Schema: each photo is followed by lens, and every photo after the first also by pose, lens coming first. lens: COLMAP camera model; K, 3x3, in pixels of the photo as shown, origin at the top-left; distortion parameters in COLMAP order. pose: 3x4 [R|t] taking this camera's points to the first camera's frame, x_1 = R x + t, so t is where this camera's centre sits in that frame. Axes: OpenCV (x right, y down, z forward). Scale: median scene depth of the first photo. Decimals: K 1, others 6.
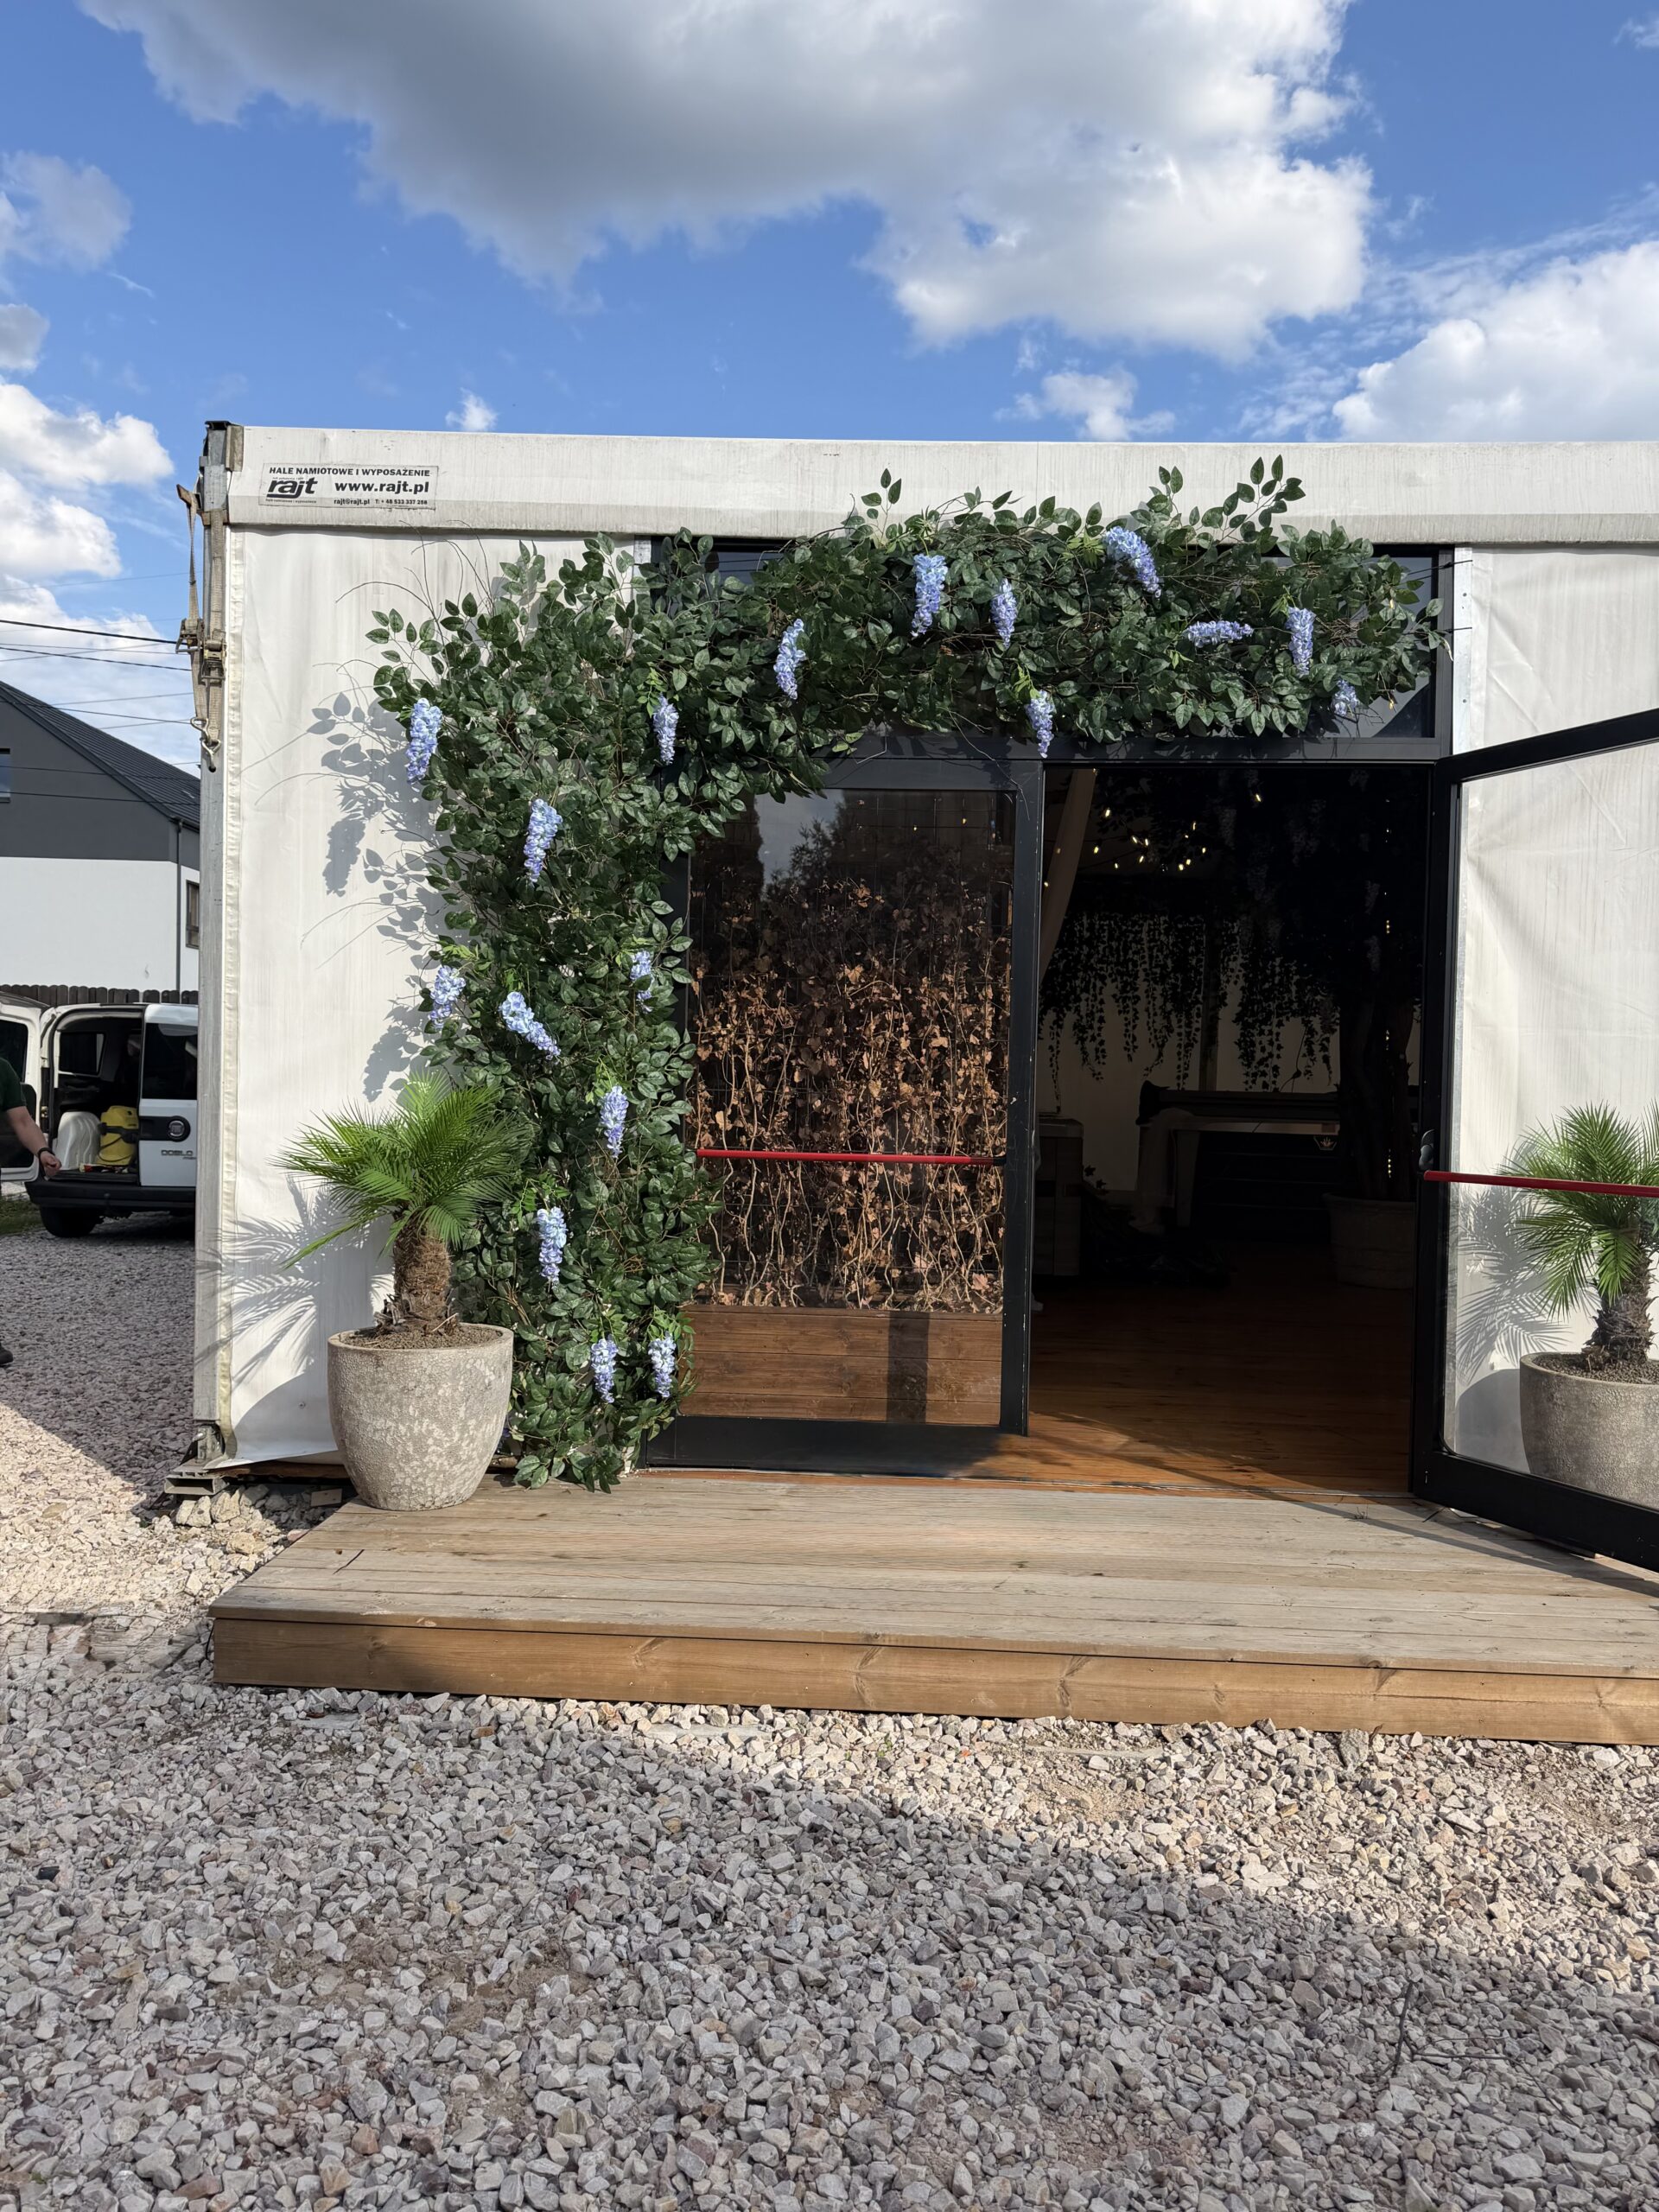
lens RADIAL K [[1546.9, 0, 840.1], [0, 1546.9, 1117.0], [0, 0, 1]] dist [0.105598, -0.122113]
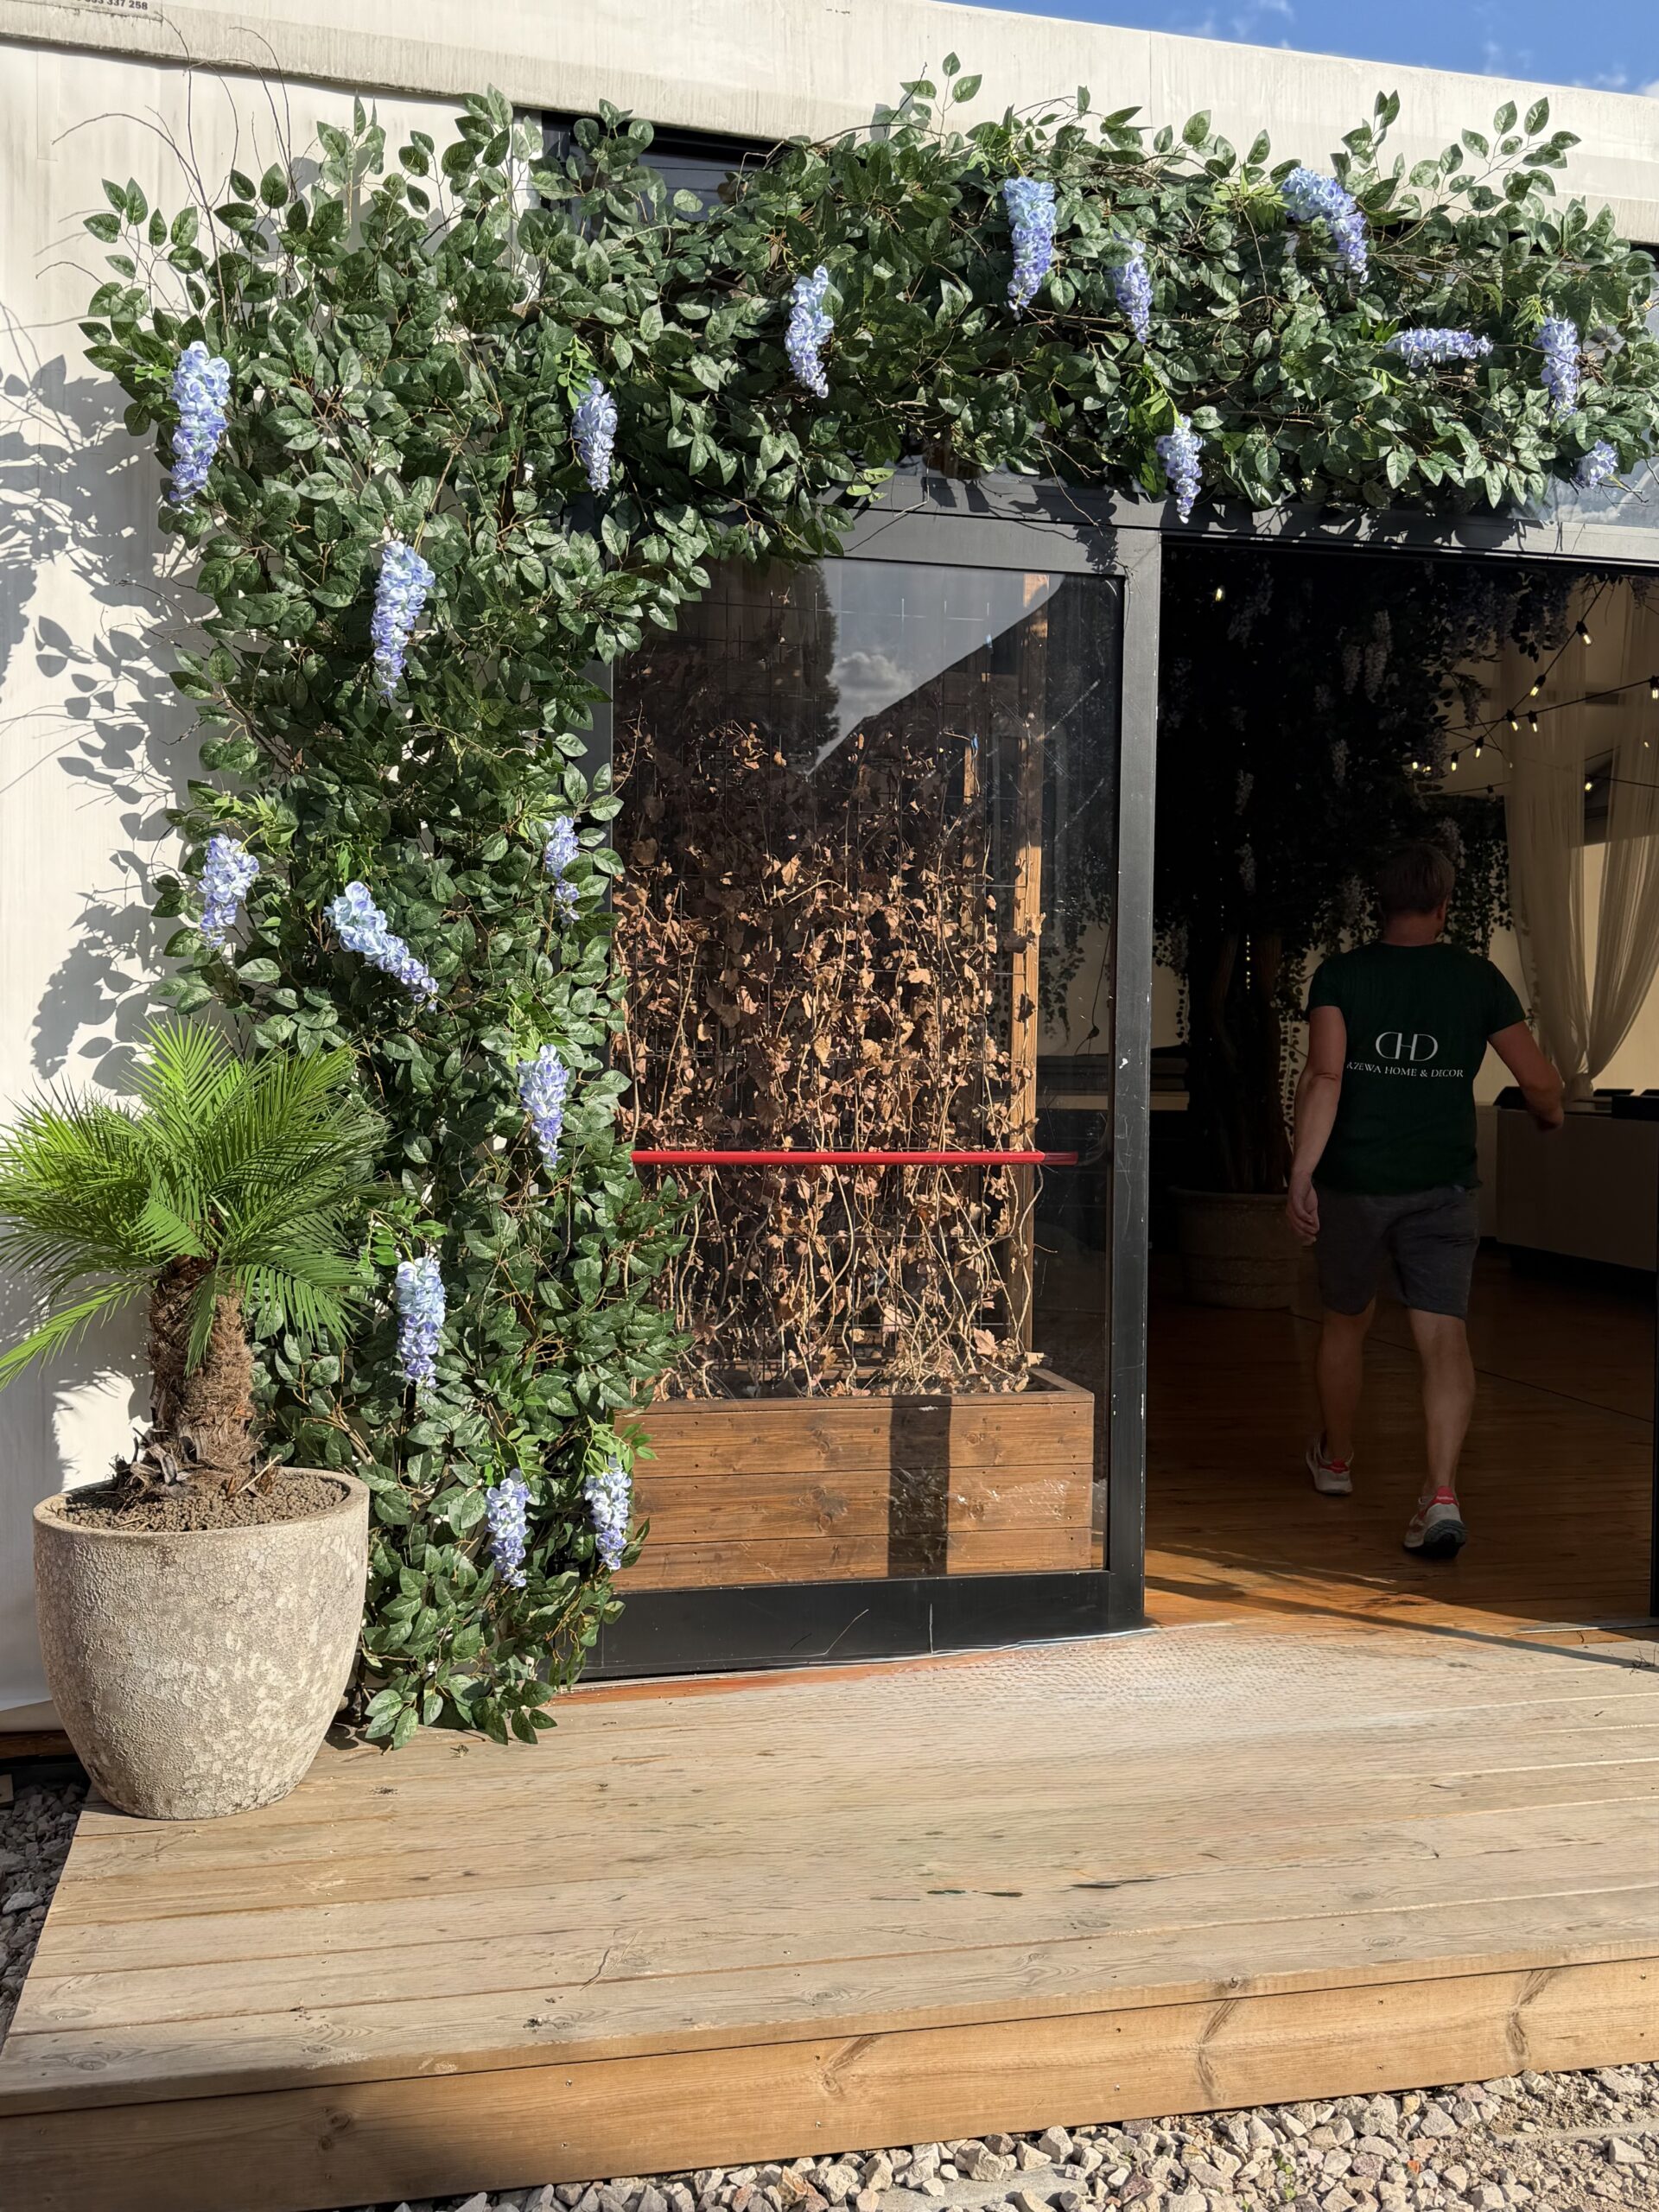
lens RADIAL K [[2009.8, 0, 813.4], [0, 2009.8, 1117.9], [0, 0, 1]] dist [0.053975, 0.000000]
pose [[0.963273, -0.020790, 0.267717, -0.241955], [0.017959, 0.999754, 0.013021, -0.000821], [-0.267922, -0.007735, 0.963410, 0.239070]]
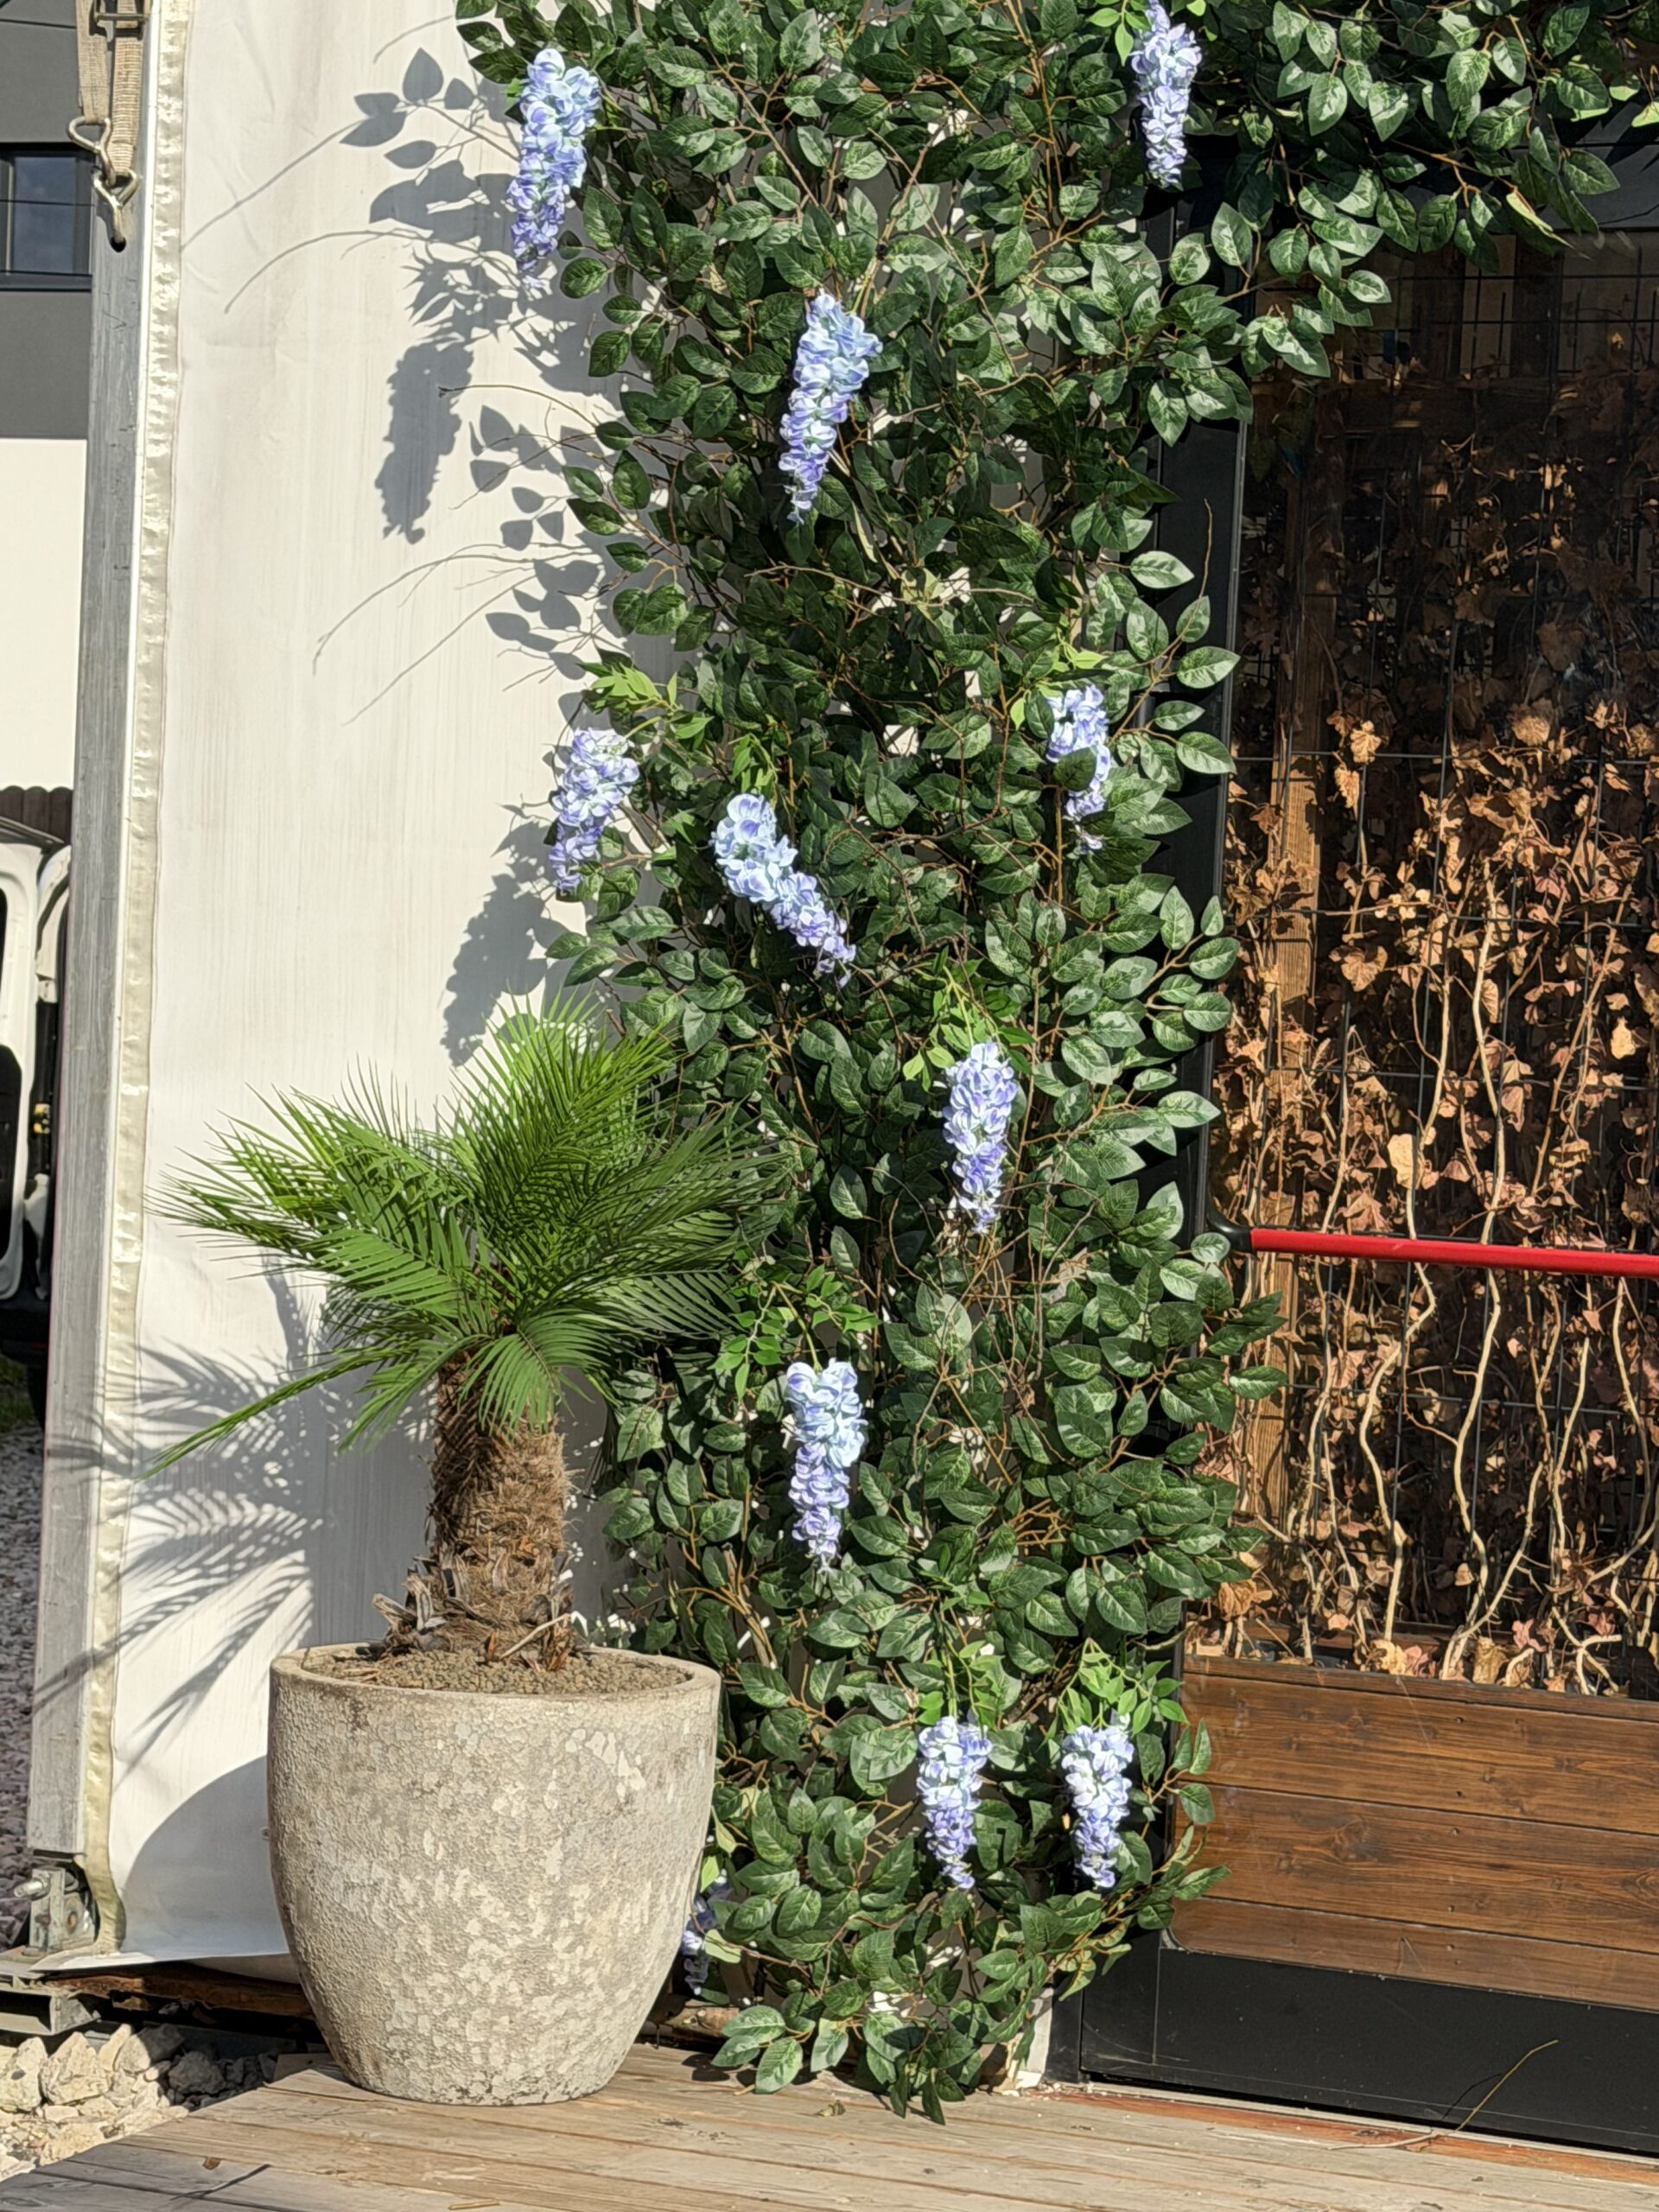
lens RADIAL K [[4927.2, 0, 782.3], [0, 4927.2, 1135.6], [0, 0, 1]] dist [0.116455, 0.000000]
pose [[0.933225, 0.030542, -0.357991, 0.233697], [-0.036297, 0.999297, -0.009365, 0.014829], [0.357453, 0.021734, 0.933678, -0.134472]]
